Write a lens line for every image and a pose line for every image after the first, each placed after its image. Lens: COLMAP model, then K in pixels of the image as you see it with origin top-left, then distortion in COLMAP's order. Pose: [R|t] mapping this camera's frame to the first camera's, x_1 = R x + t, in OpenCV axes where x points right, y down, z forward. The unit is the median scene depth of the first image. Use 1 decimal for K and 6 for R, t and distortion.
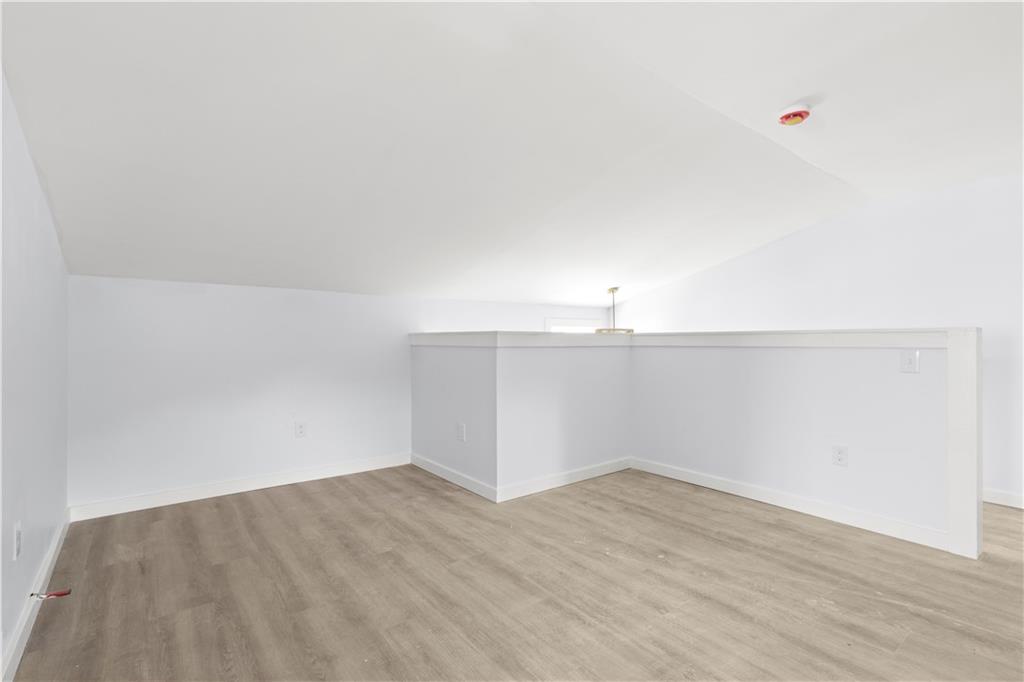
lens RADIAL K [[470.8, 0, 511.6], [0, 470.8, 337.8], [0, 0, 1]] dist [0.000087, -0.000698]
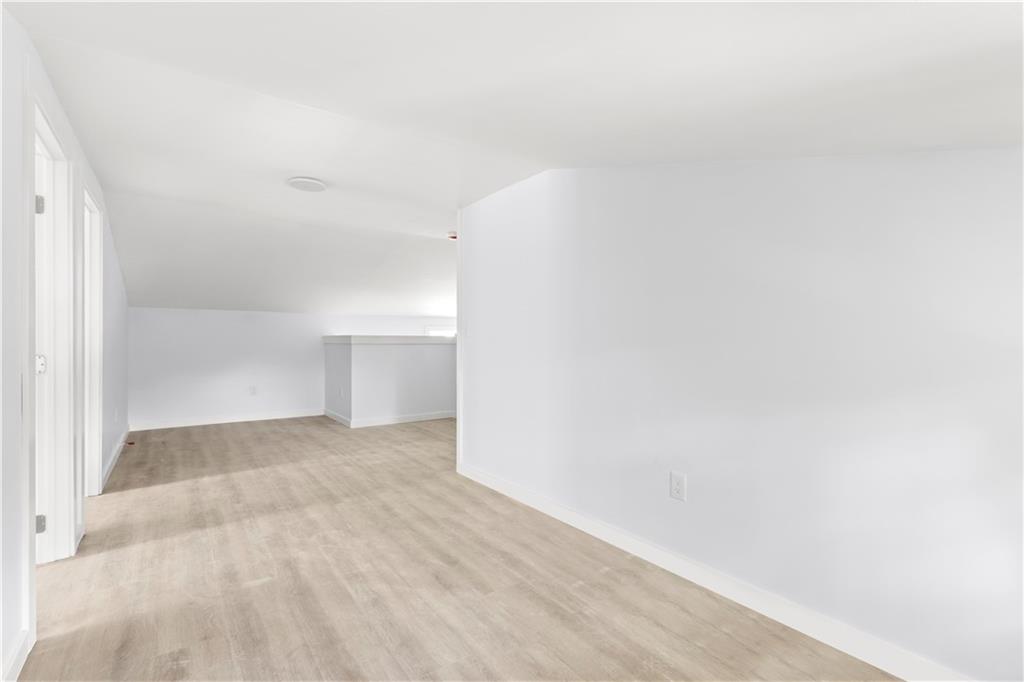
lens RADIAL K [[470.8, 0, 512.4], [0, 470.8, 343.8], [0, 0, 1]] dist [0.000087, -0.000698]
pose [[0.999037, 0.005206, -0.043573, 0.676427], [-0.004822, 0.999949, 0.008930, -0.000637], [0.043618, -0.008711, 0.999010, -0.809514]]
